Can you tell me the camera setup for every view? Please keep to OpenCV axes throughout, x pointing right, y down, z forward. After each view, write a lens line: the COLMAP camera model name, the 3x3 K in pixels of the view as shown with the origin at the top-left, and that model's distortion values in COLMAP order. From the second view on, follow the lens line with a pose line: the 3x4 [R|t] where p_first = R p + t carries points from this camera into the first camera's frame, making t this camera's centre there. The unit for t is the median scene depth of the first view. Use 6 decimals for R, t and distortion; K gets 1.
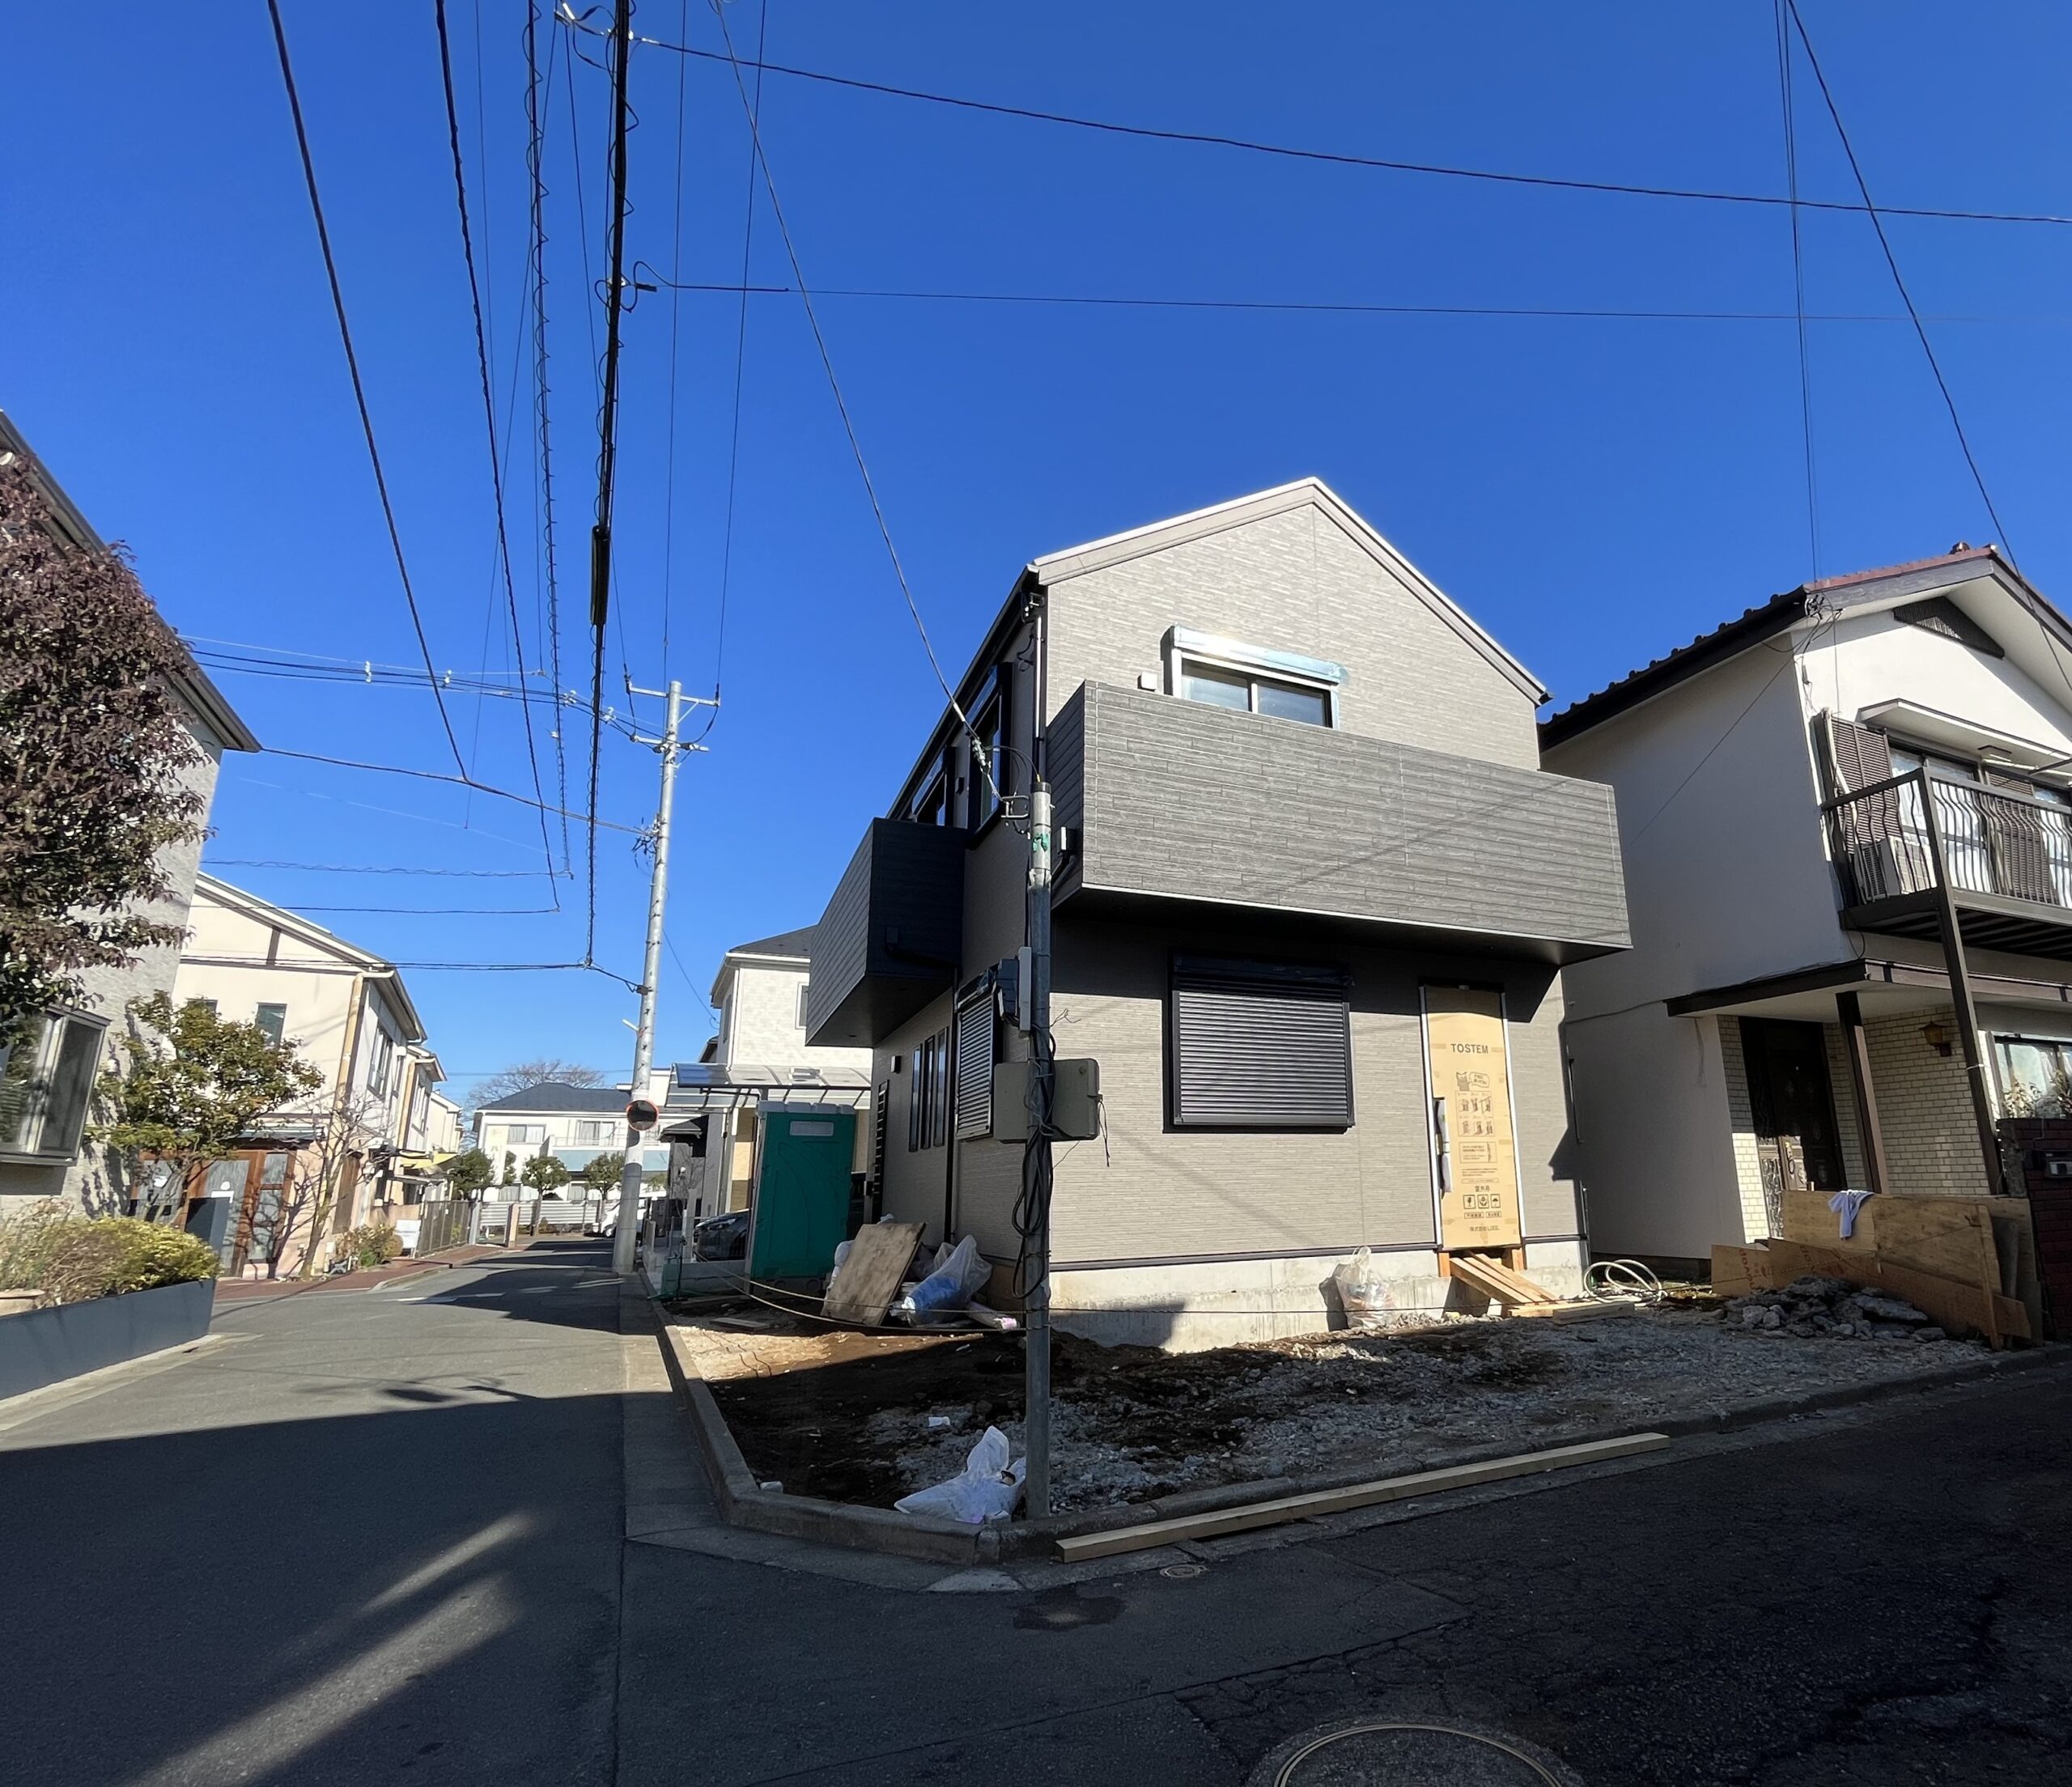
lens RADIAL K [[1062.2, 0, 1218.7], [0, 1062.2, 941.2], [0, 0, 1]] dist [-0.005160, 0.000805]
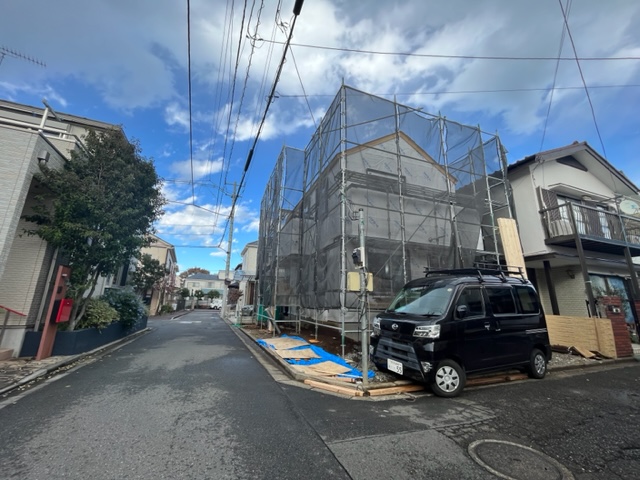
lens RADIAL K [[260.5, 0, 318.3], [0, 260.5, 240.7], [0, 0, 1]] dist [-0.004287, 0.000171]
pose [[0.992338, 0.013592, -0.122807, -0.103467], [-0.014468, 0.999876, -0.006243, -0.006787], [0.122706, 0.007972, 0.992411, -0.022788]]
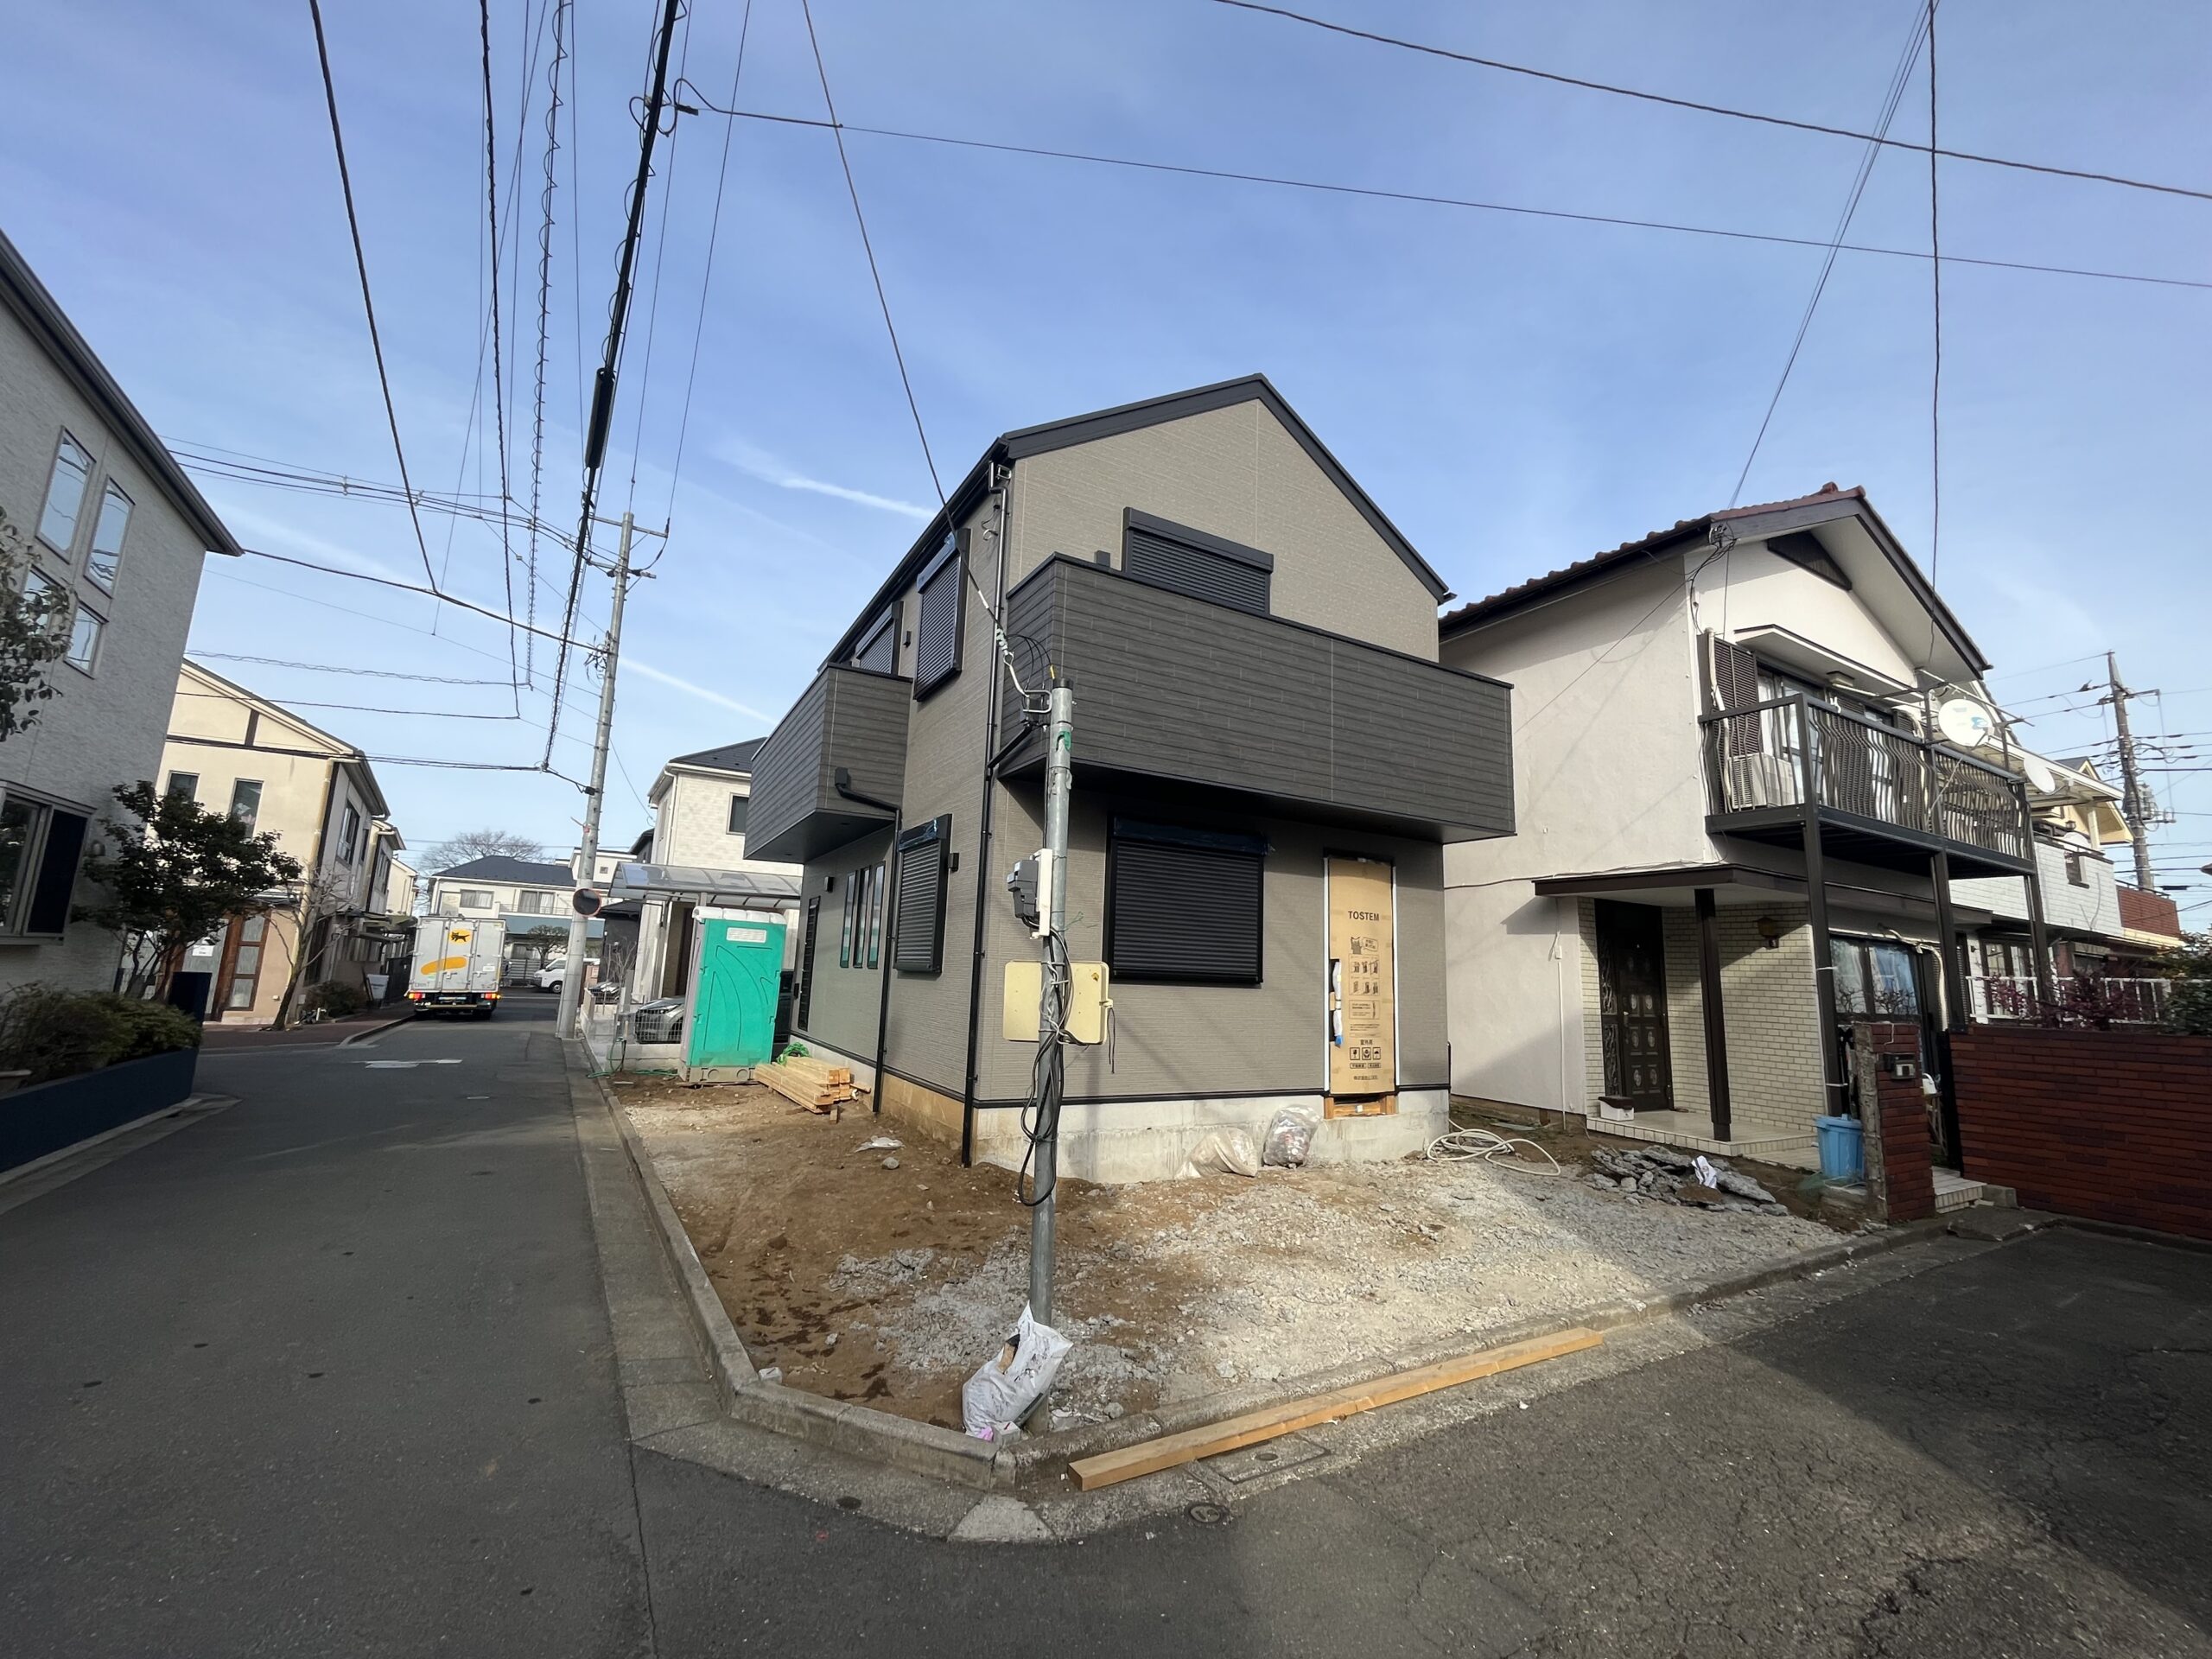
lens RADIAL K [[900.3, 0, 1100.9], [0, 900.3, 828.4], [0, 0, 1]] dist [-0.004287, 0.000171]
pose [[0.997209, 0.066788, 0.033363, -0.076718], [-0.068906, 0.995370, 0.067004, -0.034804], [-0.028733, -0.069116, 0.997195, 0.079353]]
